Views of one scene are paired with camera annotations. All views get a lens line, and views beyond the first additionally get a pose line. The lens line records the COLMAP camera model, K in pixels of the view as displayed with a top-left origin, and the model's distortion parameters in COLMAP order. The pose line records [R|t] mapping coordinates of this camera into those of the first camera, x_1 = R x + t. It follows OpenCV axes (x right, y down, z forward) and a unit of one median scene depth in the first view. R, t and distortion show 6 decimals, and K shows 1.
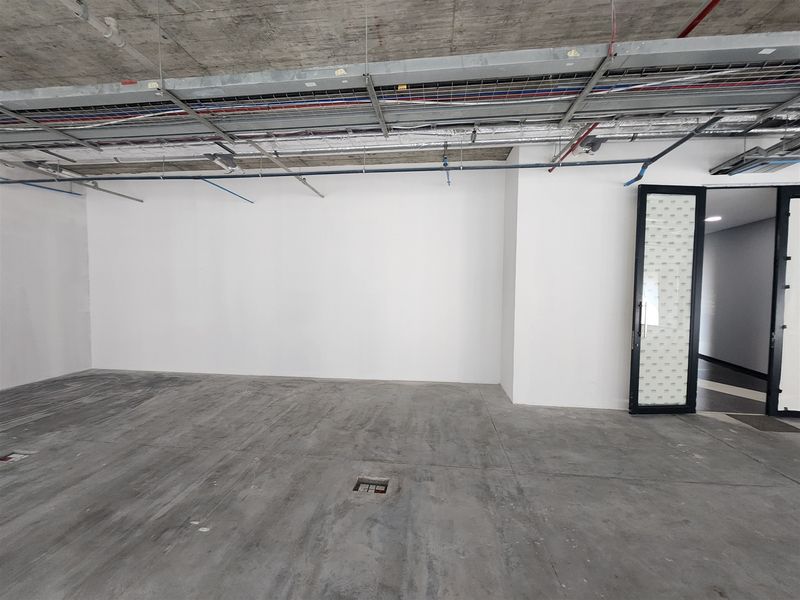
lens RADIAL K [[323.8, 0, 400.9], [0, 323.8, 299.7], [0, 0, 1]] dist [-0.002478, -0.001109]
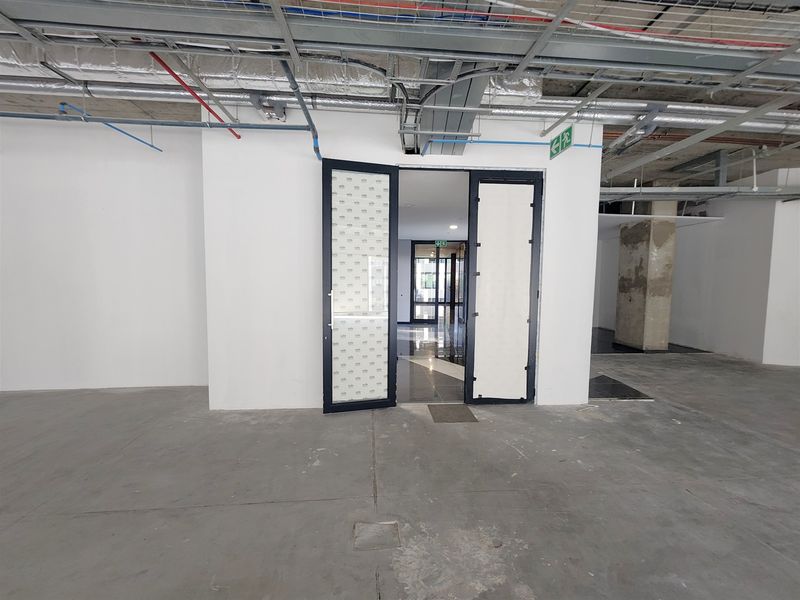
lens RADIAL K [[323.8, 0, 397.8], [0, 323.8, 299.1], [0, 0, 1]] dist [-0.002478, -0.001109]
pose [[0.978913, -0.013254, 0.203849, 0.734725], [0.007254, 0.999519, 0.030153, 0.005686], [-0.204151, -0.028038, 0.978538, 0.072469]]
